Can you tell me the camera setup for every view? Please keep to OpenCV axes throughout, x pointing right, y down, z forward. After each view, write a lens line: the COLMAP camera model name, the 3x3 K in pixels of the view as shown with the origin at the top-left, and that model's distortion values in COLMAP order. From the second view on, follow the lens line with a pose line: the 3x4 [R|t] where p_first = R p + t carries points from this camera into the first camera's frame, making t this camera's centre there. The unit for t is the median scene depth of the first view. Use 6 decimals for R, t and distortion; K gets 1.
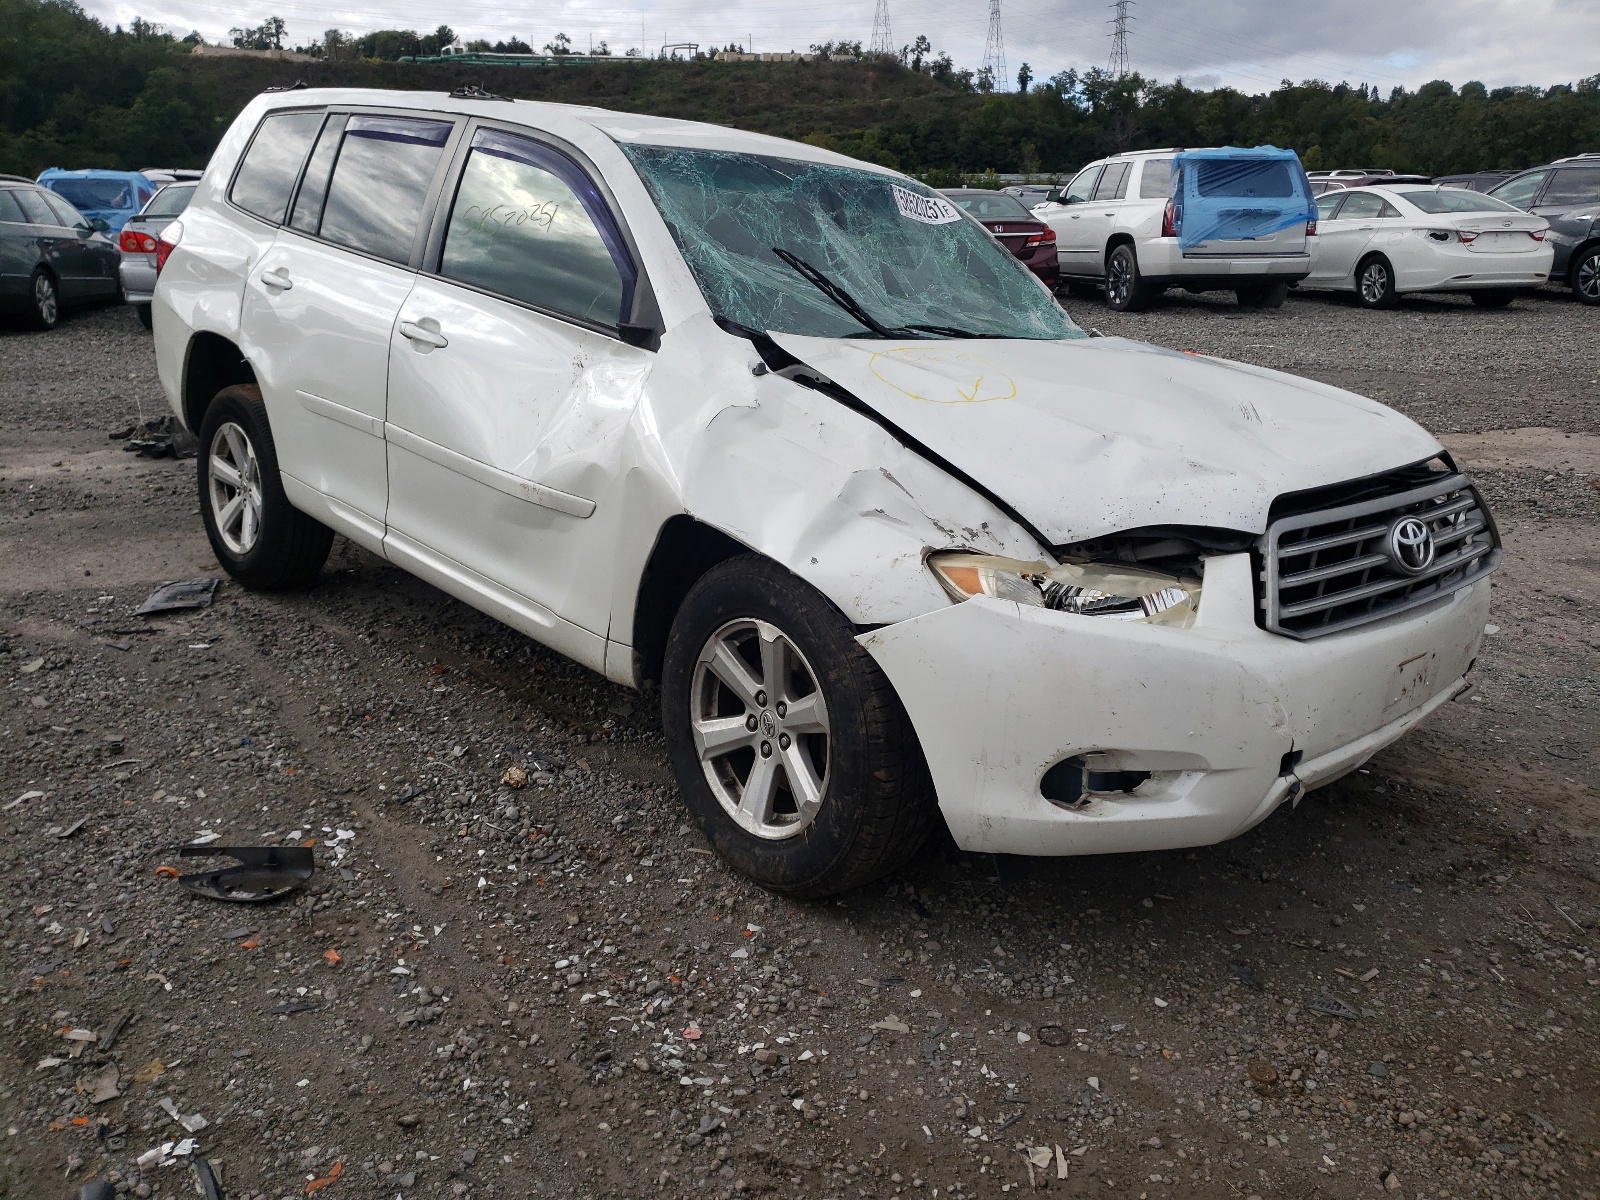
lens RADIAL K [[1263.2, 0, 800.3], [0, 1263.2, 508.3], [0, 0, 1]] dist [0.003707, 0.003786]
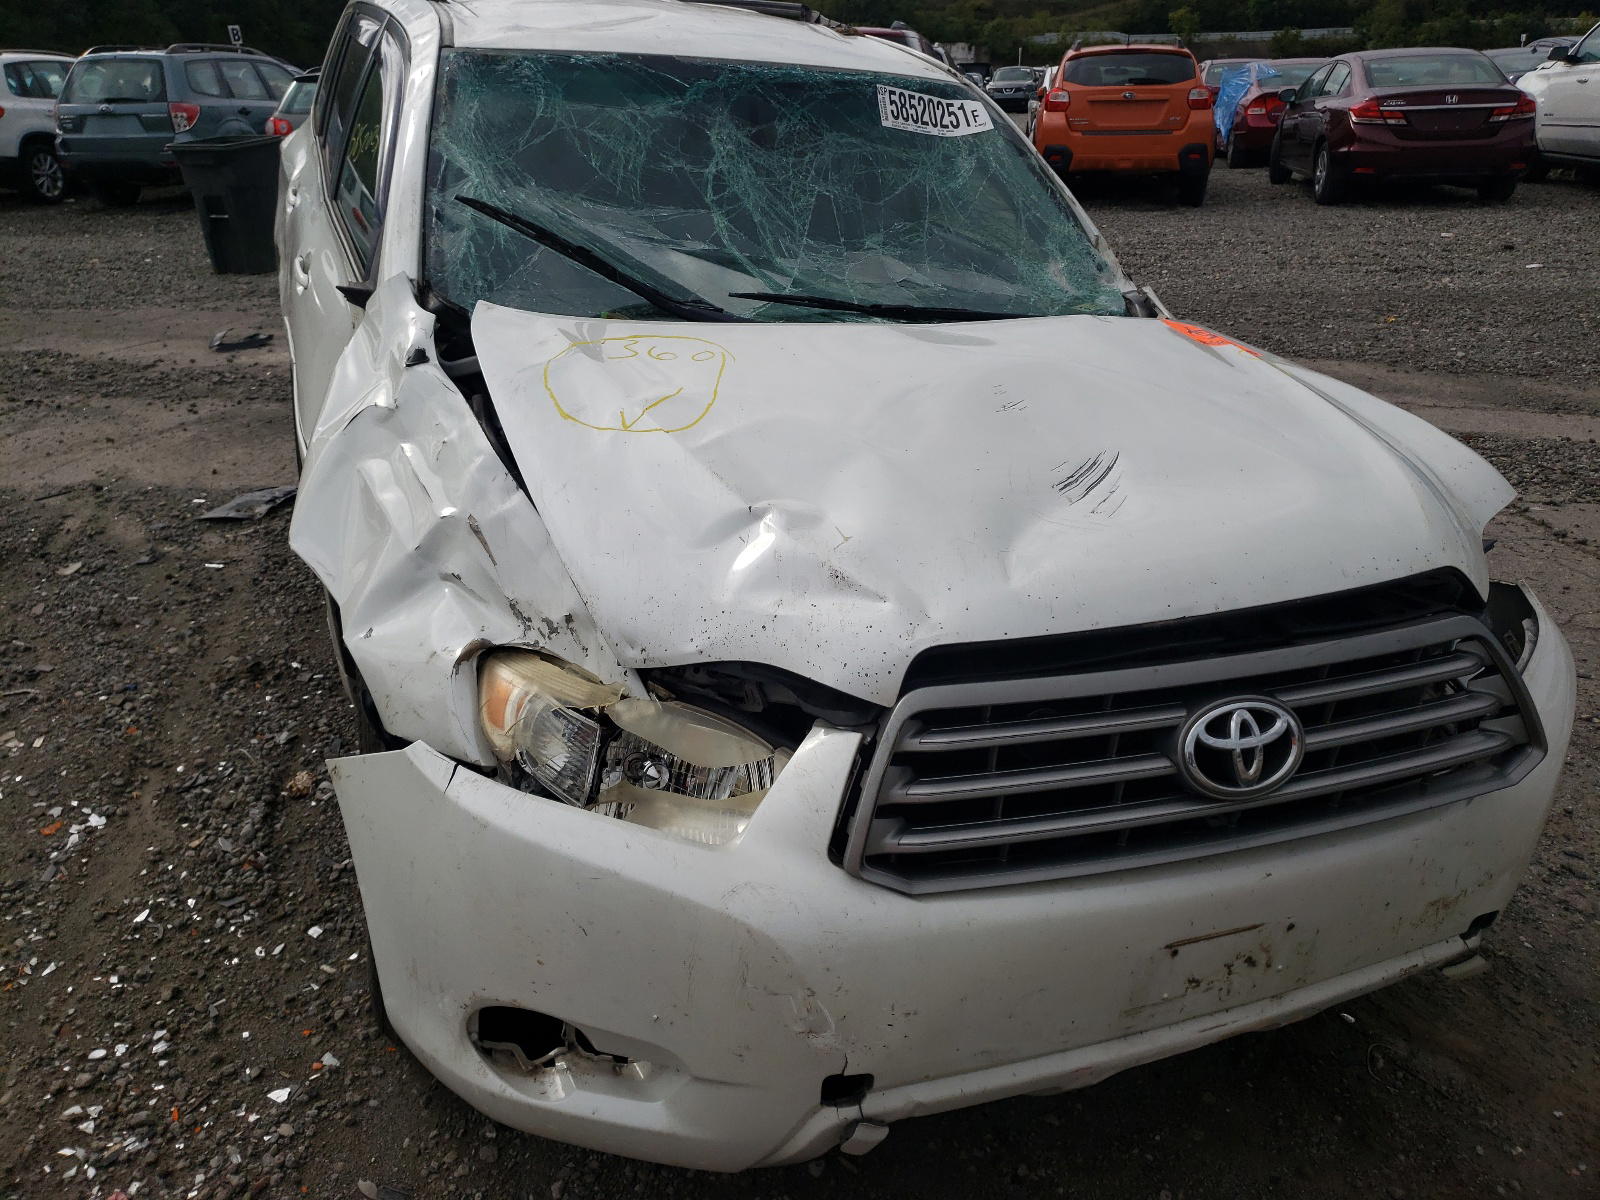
lens RADIAL K [[1263.2, 0, 800.3], [0, 1263.2, 508.3], [0, 0, 1]] dist [0.003707, 0.003786]
pose [[0.921081, 0.109259, -0.373728, 0.508805], [-0.070857, 0.990831, 0.115036, -0.133709], [0.382870, -0.079477, 0.920377, 0.401227]]
